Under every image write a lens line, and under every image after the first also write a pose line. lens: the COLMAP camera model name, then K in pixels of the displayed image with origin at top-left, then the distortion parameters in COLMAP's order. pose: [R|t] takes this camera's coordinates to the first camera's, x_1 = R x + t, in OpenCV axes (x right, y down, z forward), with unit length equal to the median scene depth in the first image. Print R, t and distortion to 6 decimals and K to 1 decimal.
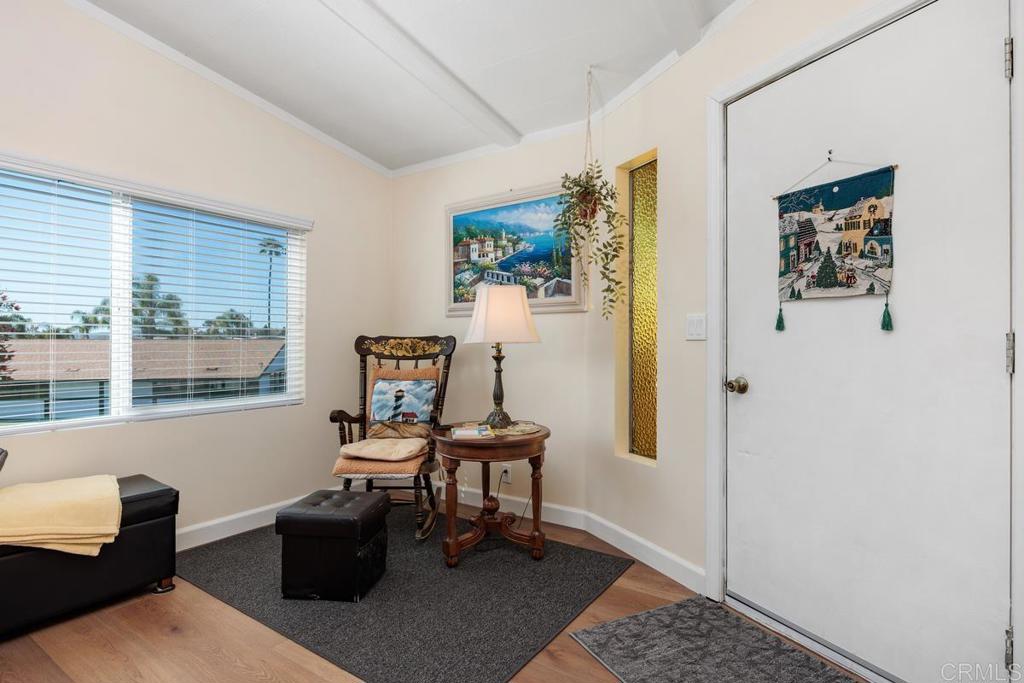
lens RADIAL K [[524.0, 0, 508.6], [0, 524.0, 338.2], [0, 0, 1]] dist [0.000541, 0.002173]
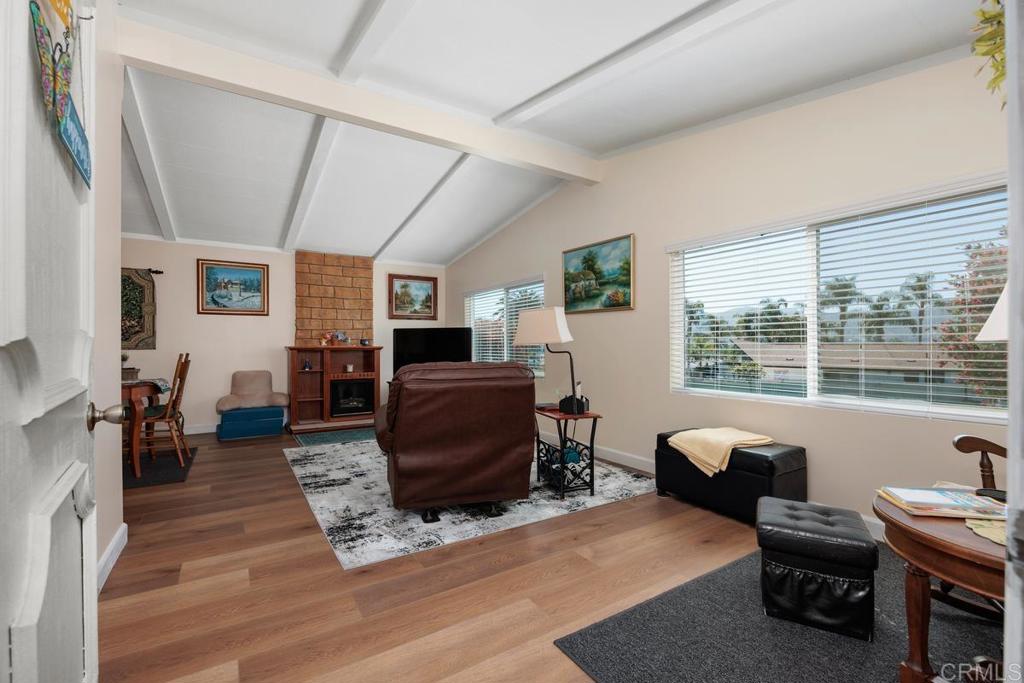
lens RADIAL K [[460.7, 0, 510.6], [0, 460.7, 345.6], [0, 0, 1]] dist [-0.005496, -0.000330]
pose [[-0.392975, 0.006315, -0.919528, 0.434943], [0.009388, 0.999952, 0.002855, 0.006716], [0.919501, -0.007510, -0.393015, 0.604354]]
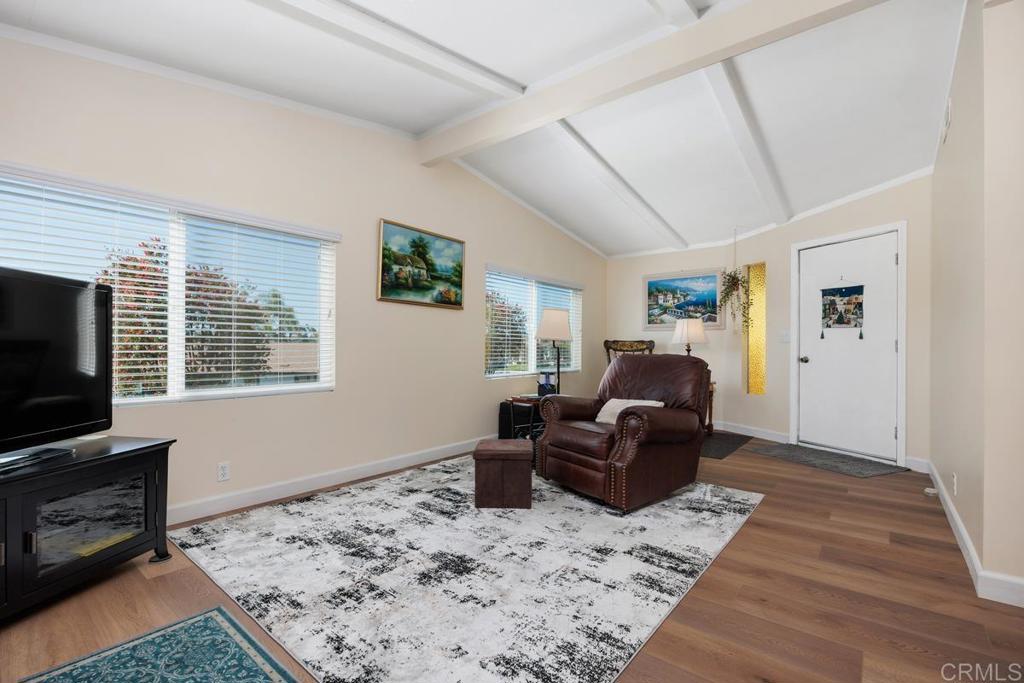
lens RADIAL K [[480.3, 0, 511.3], [0, 480.3, 342.6], [0, 0, 1]] dist [0.005326, -0.000093]
pose [[0.999255, 0.006125, -0.038096, -0.903086], [-0.006251, 0.999975, -0.003205, 0.021021], [0.038075, 0.003441, 0.999269, -1.407795]]
